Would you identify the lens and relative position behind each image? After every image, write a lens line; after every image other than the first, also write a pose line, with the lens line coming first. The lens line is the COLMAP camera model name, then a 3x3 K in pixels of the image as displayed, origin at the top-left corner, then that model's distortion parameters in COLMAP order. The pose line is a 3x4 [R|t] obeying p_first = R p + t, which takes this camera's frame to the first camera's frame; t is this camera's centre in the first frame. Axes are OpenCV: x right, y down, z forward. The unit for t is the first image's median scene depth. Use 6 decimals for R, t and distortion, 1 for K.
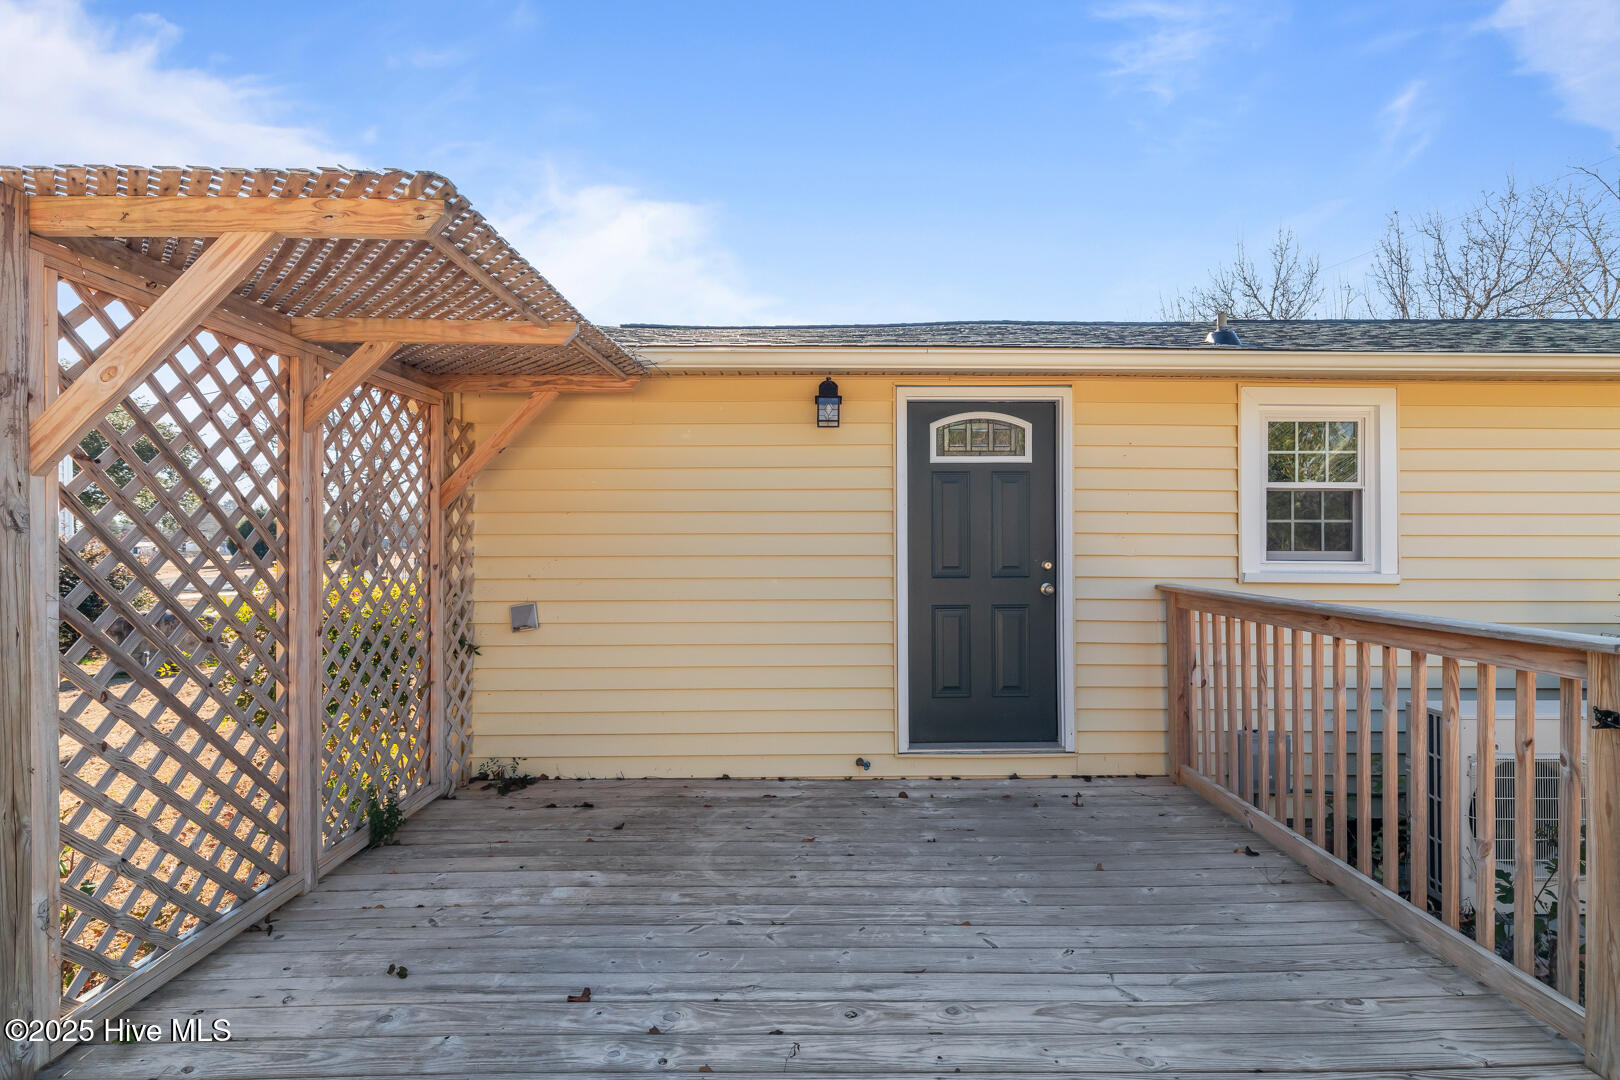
lens RADIAL K [[751.2, 0, 813.0], [0, 751.2, 539.1], [0, 0, 1]] dist [0.002031, 0.000739]
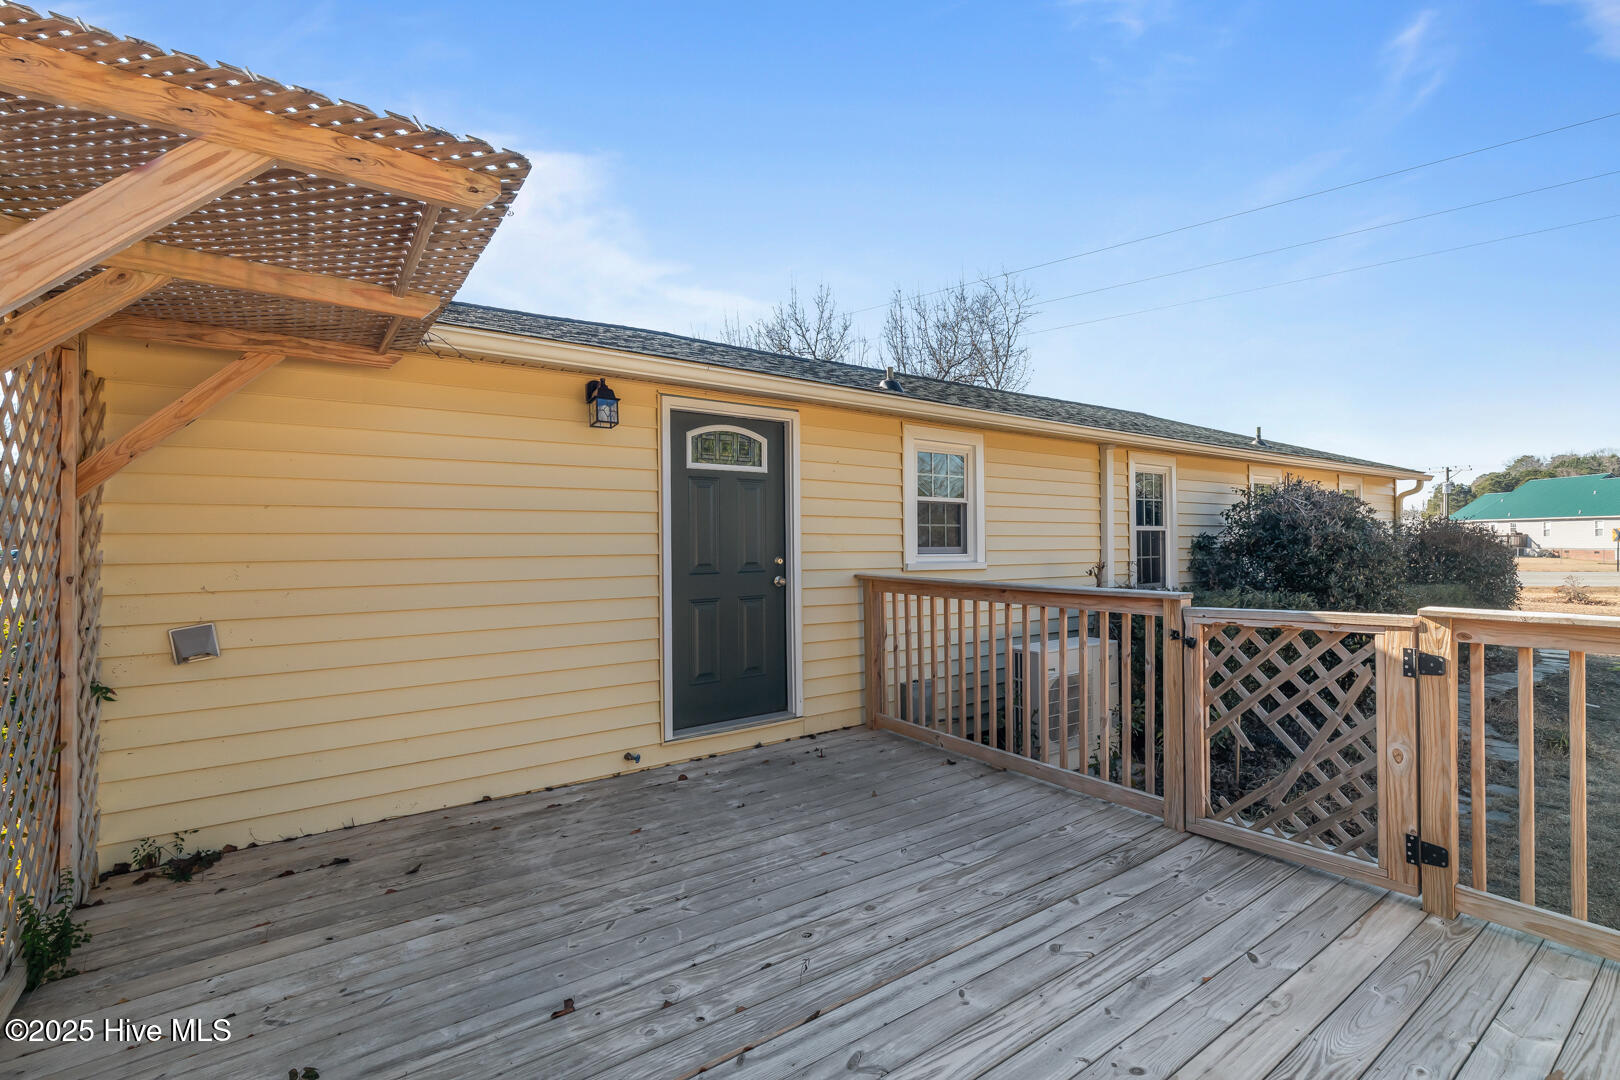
lens RADIAL K [[751.2, 0, 849.9], [0, 751.2, 528.4], [0, 0, 1]] dist [0.002031, 0.000739]
pose [[0.798813, 0.006140, 0.601548, -0.316761], [0.001889, 0.999917, -0.012714, -0.000629], [-0.601576, 0.011292, 0.798736, -0.003447]]
